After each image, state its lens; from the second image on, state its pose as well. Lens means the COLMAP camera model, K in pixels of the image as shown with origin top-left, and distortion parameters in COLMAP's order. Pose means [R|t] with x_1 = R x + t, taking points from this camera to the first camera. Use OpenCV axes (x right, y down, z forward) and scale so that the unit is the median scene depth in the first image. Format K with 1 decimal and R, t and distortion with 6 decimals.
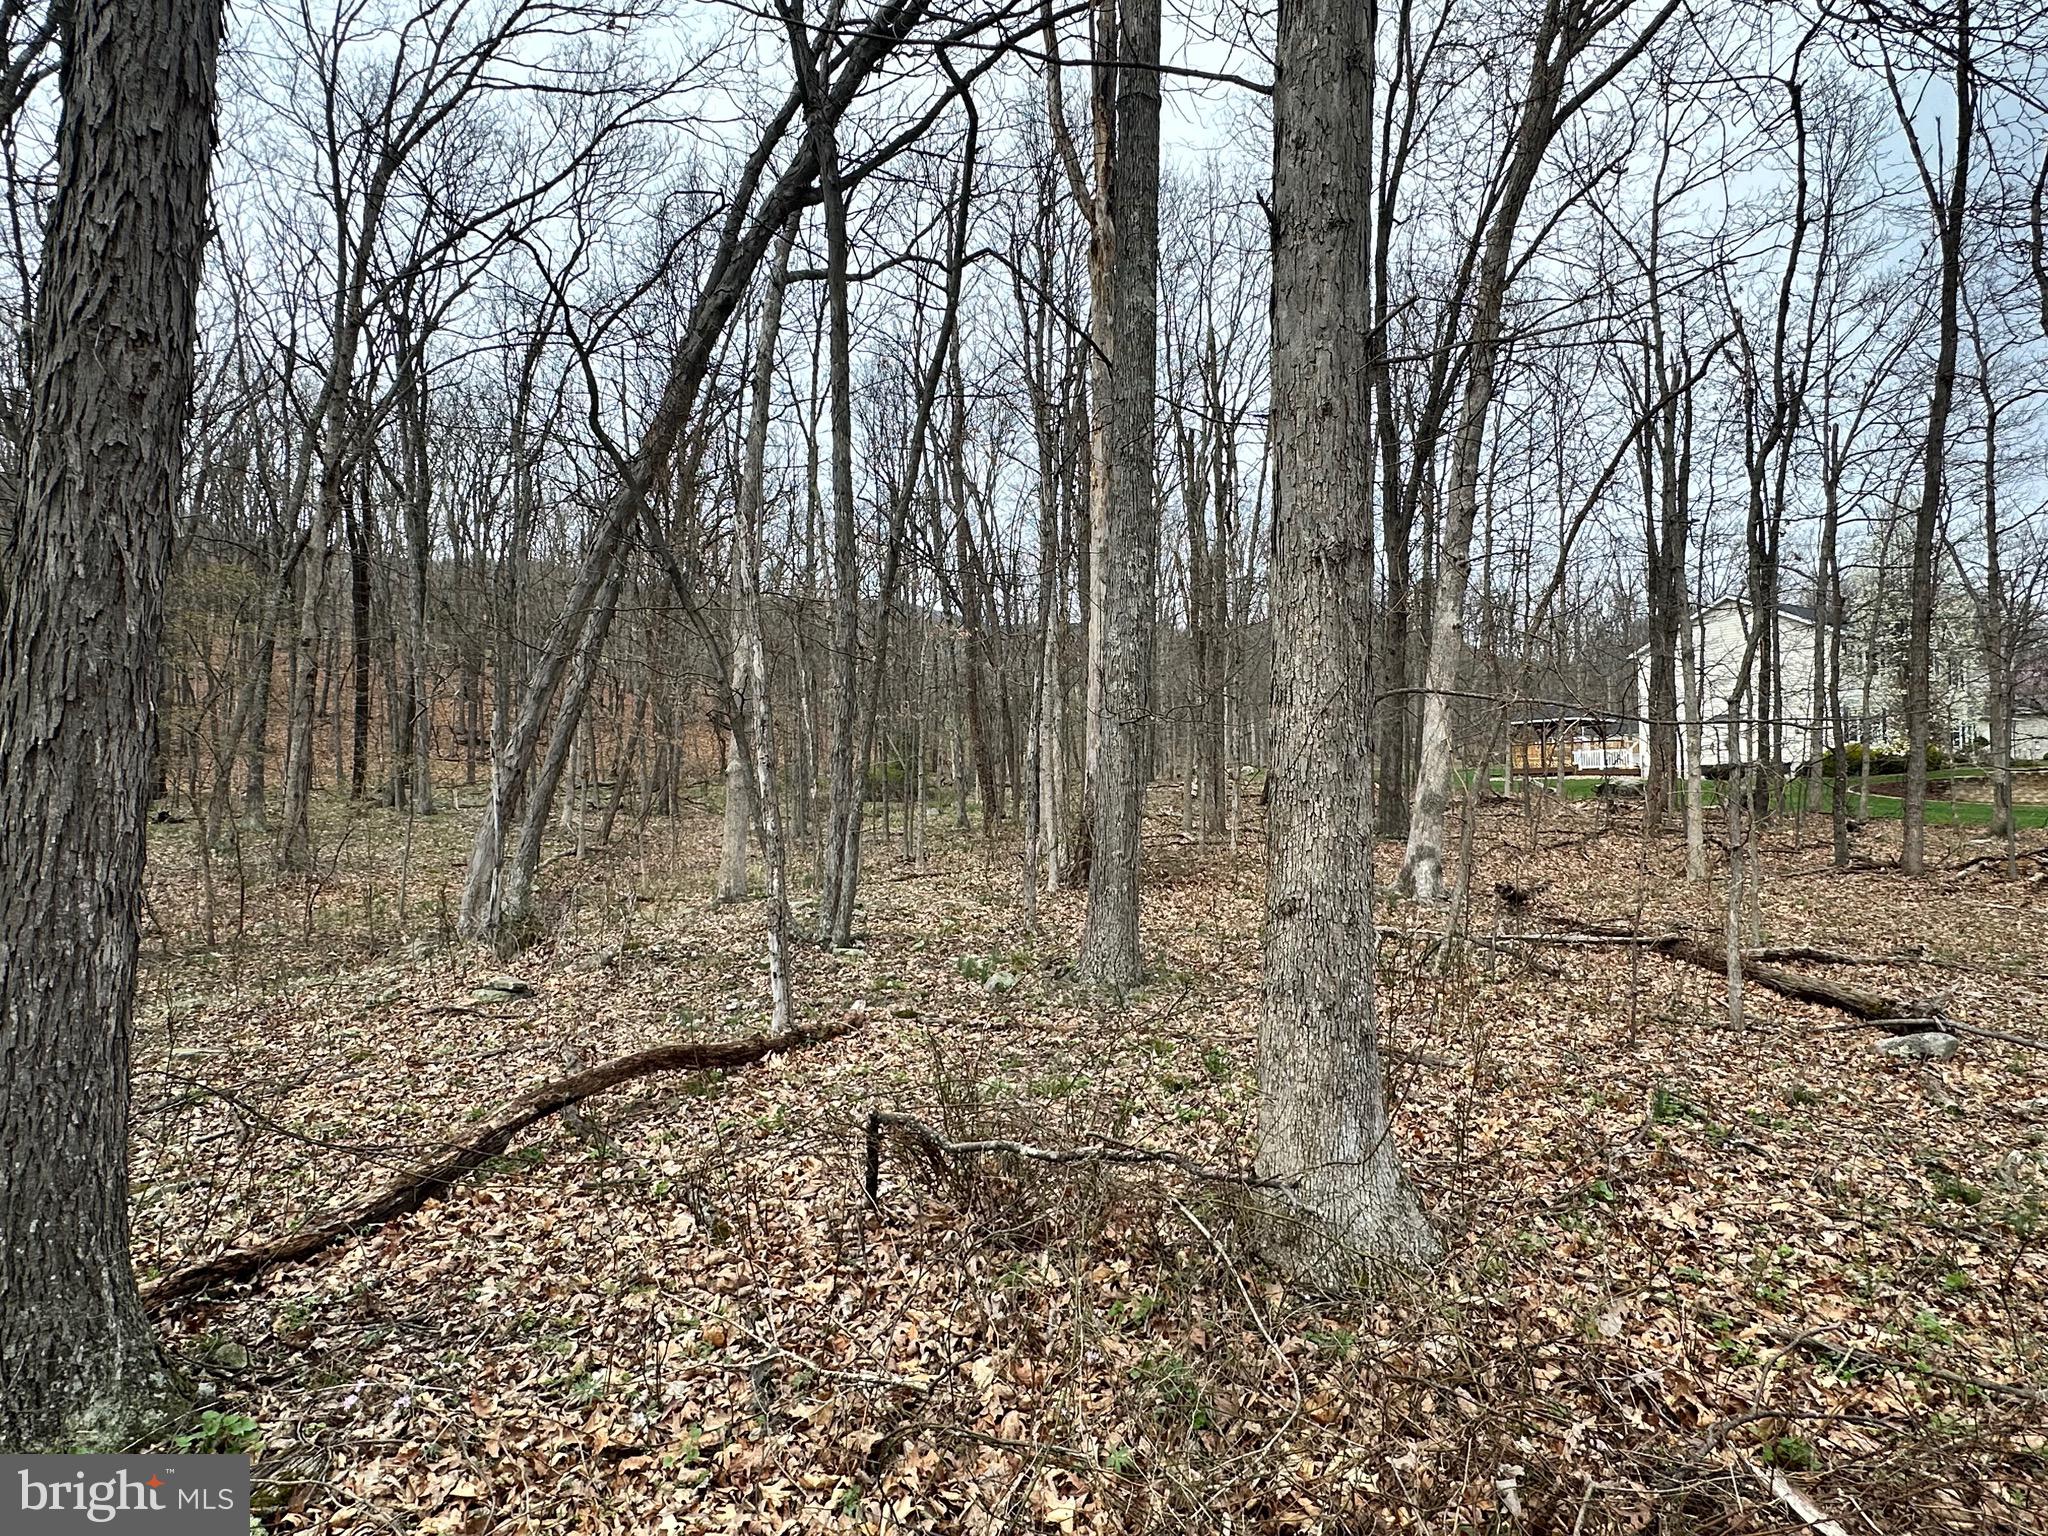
lens RADIAL K [[1123.1, 0, 1018.4], [0, 1123.1, 760.5], [0, 0, 1]] dist [-0.000598, 0.000724]
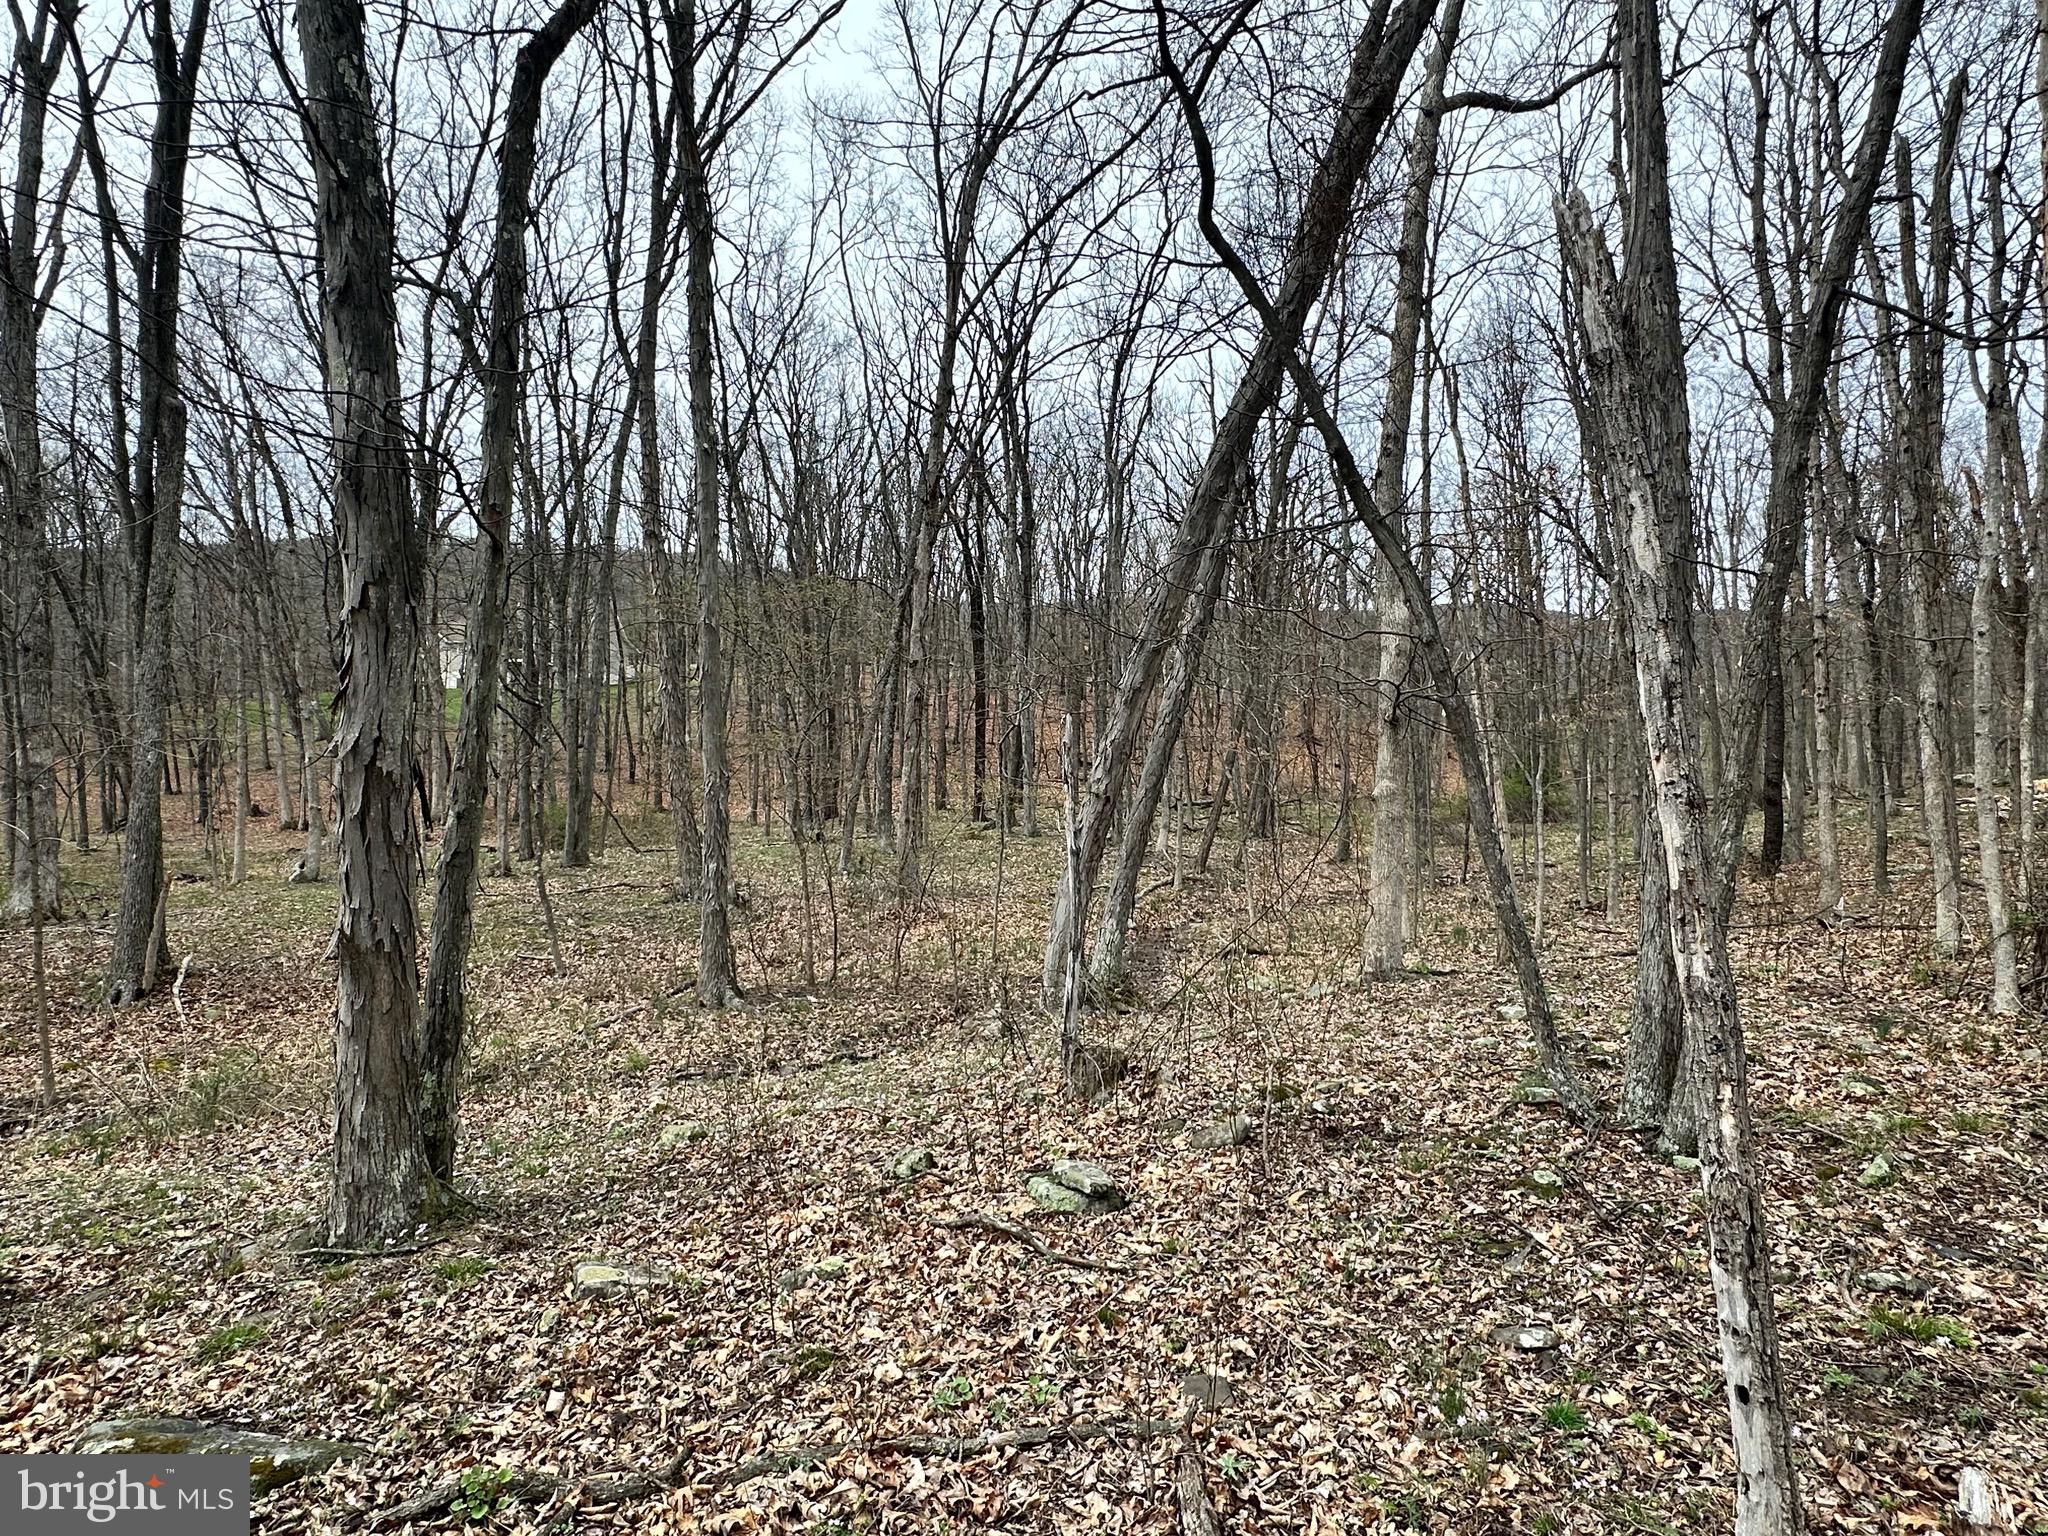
lens RADIAL K [[1123.1, 0, 1018.4], [0, 1123.1, 760.5], [0, 0, 1]] dist [-0.000598, 0.000724]
pose [[0.873779, -0.019997, -0.485912, -0.074903], [0.012316, 0.999744, -0.018995, -0.001614], [0.486168, 0.010613, 0.873801, 0.179225]]
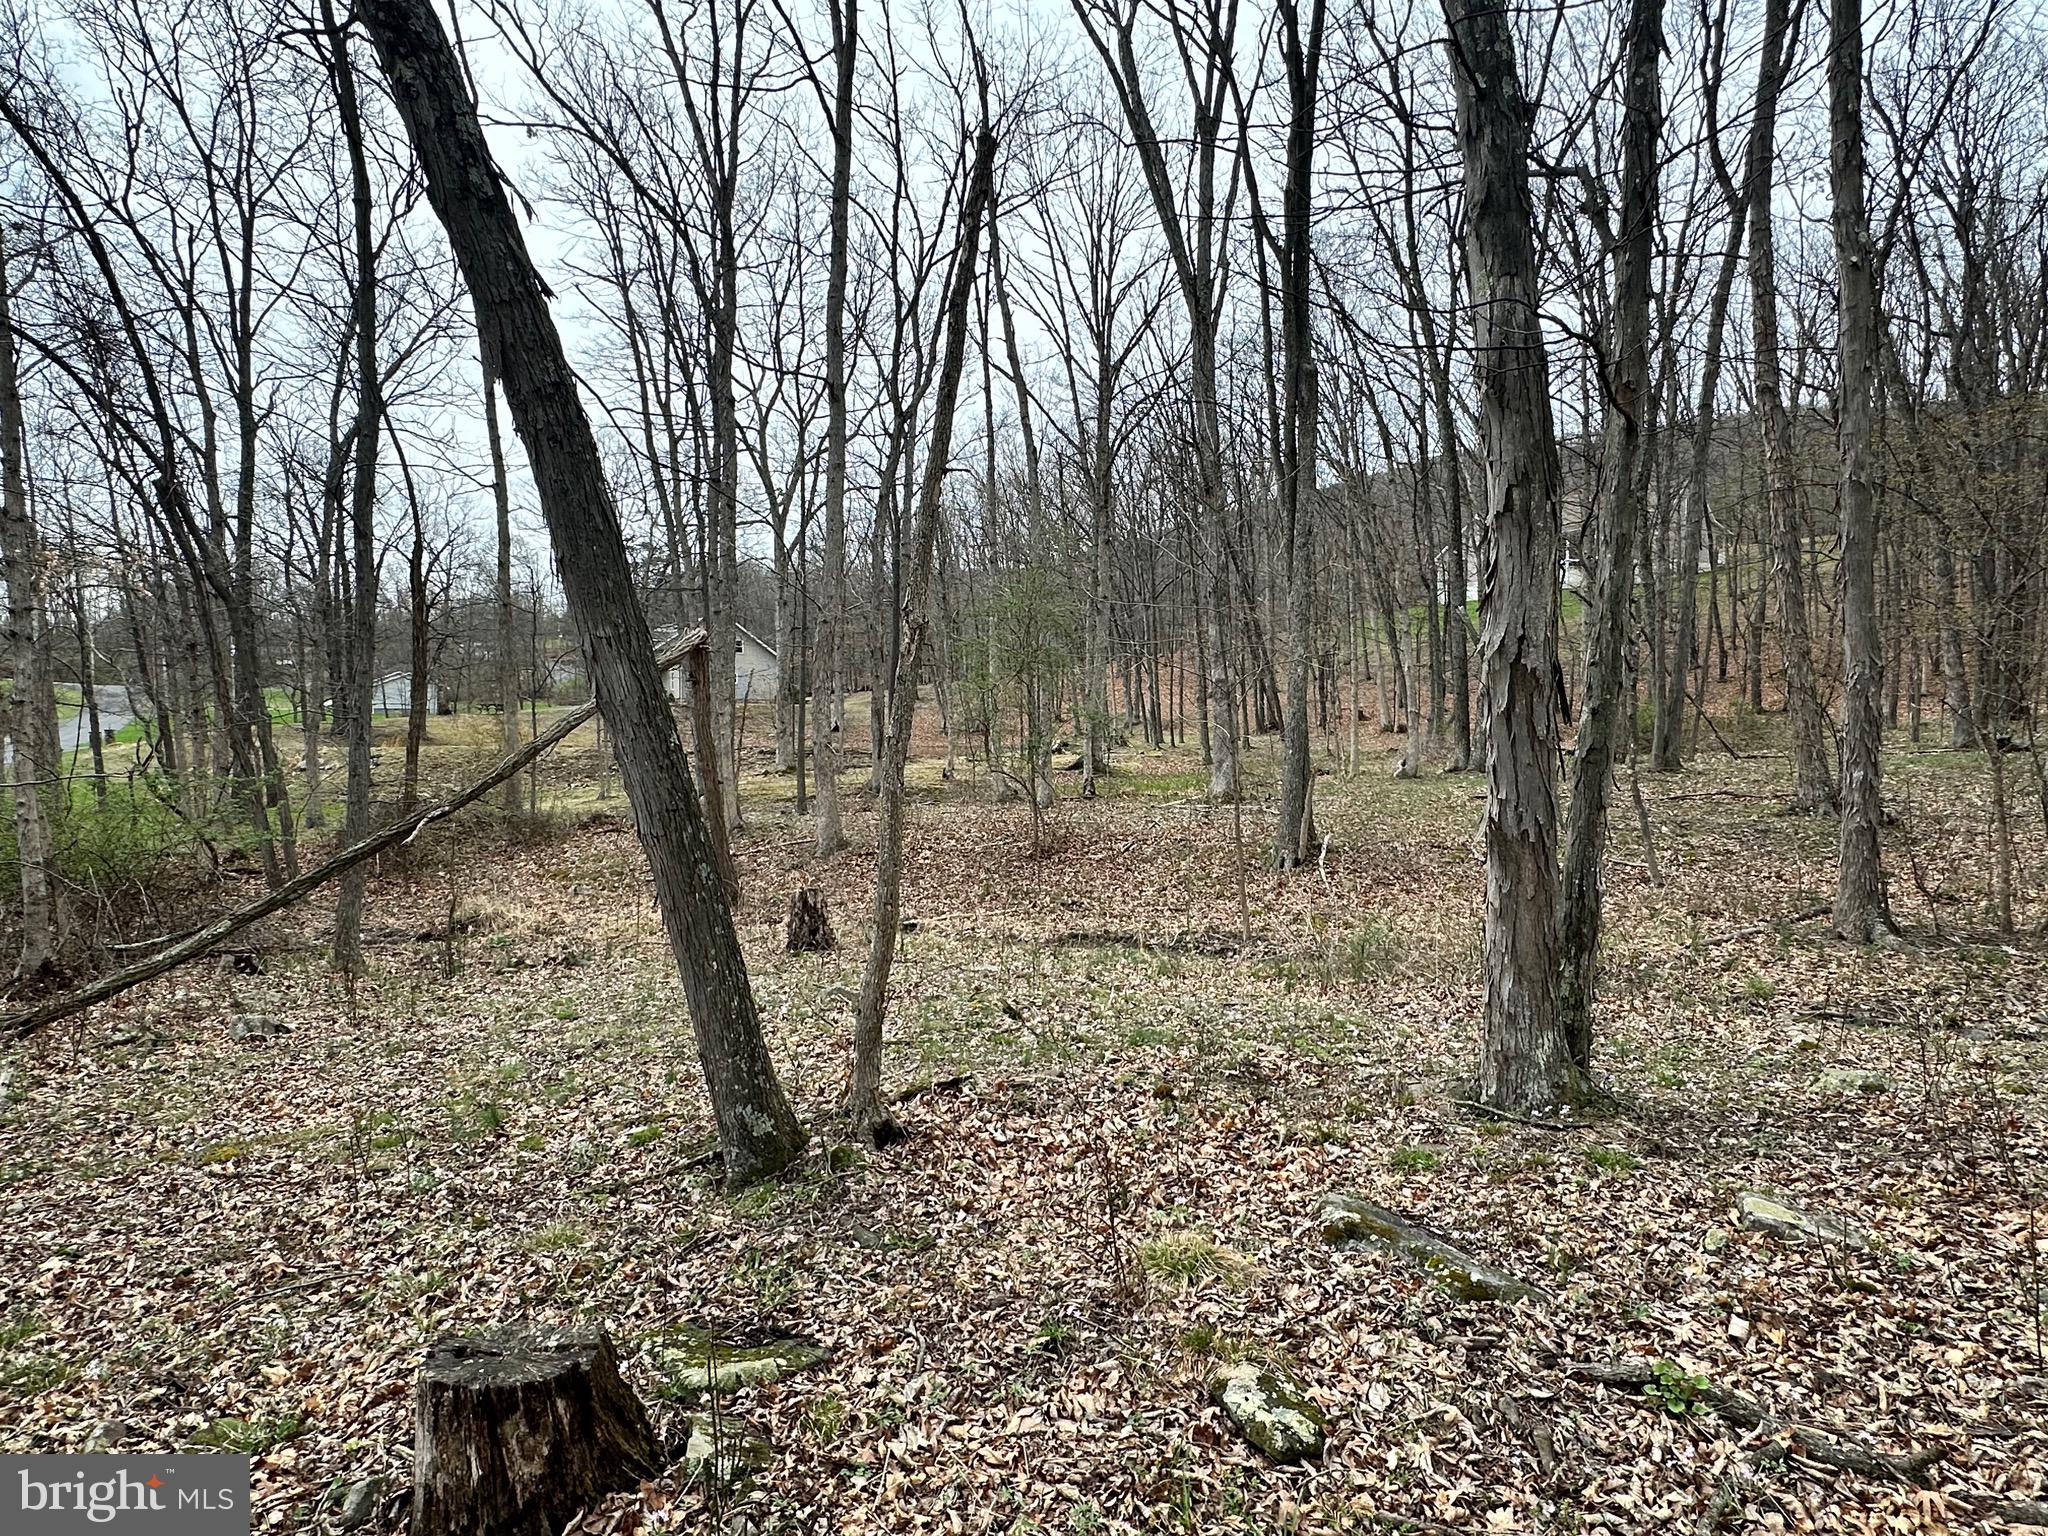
lens RADIAL K [[1123.1, 0, 1018.4], [0, 1123.1, 760.5], [0, 0, 1]] dist [-0.000598, 0.000724]
pose [[0.169103, 0.036966, -0.984905, -0.086818], [0.036937, 0.998357, 0.043813, 0.000274], [0.984906, -0.043789, 0.167460, 0.166475]]
